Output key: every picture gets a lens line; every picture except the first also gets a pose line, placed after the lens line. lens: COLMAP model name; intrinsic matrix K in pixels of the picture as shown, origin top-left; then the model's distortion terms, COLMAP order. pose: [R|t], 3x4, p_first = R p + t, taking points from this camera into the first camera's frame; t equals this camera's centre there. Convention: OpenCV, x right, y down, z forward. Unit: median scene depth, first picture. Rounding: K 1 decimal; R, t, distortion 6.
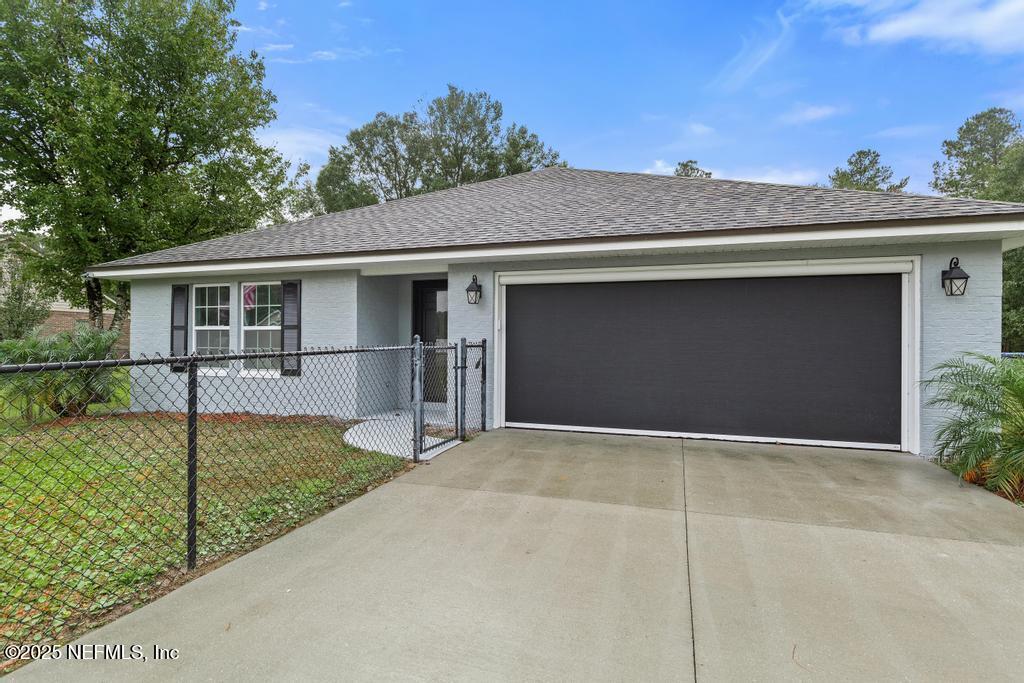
lens RADIAL K [[503.5, 0, 511.6], [0, 503.5, 348.3], [0, 0, 1]] dist [0.001453, -0.000256]
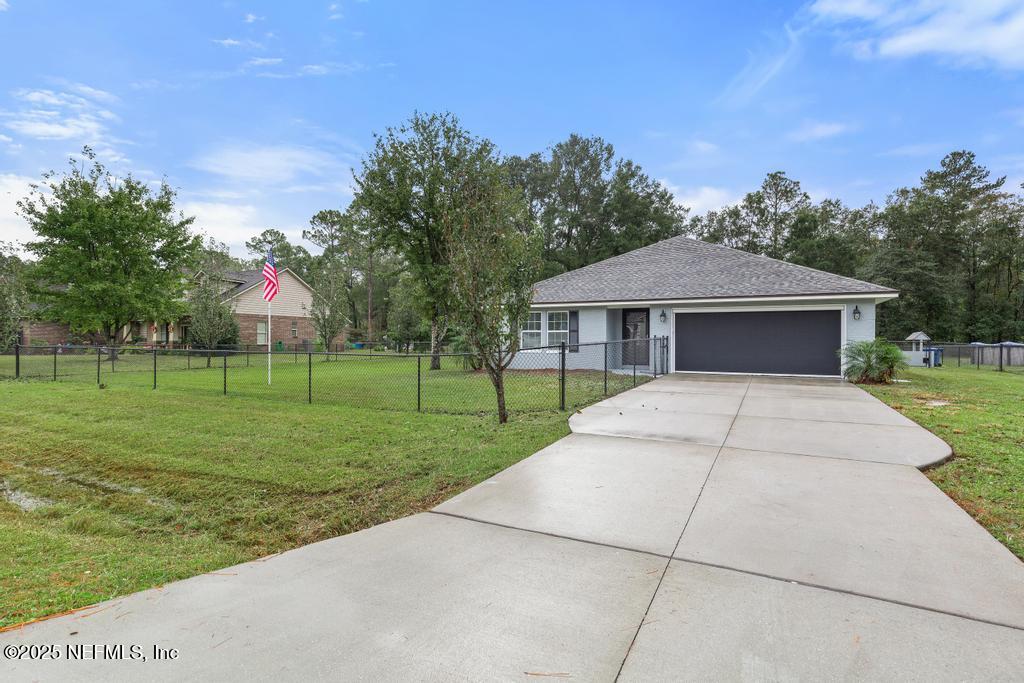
lens RADIAL K [[503.5, 0, 511.6], [0, 503.5, 348.3], [0, 0, 1]] dist [0.001453, -0.000256]
pose [[0.987785, -0.000769, -0.155821, -0.074775], [0.001908, 0.999973, 0.007158, 0.004092], [0.155811, -0.007368, 0.987759, -0.272183]]
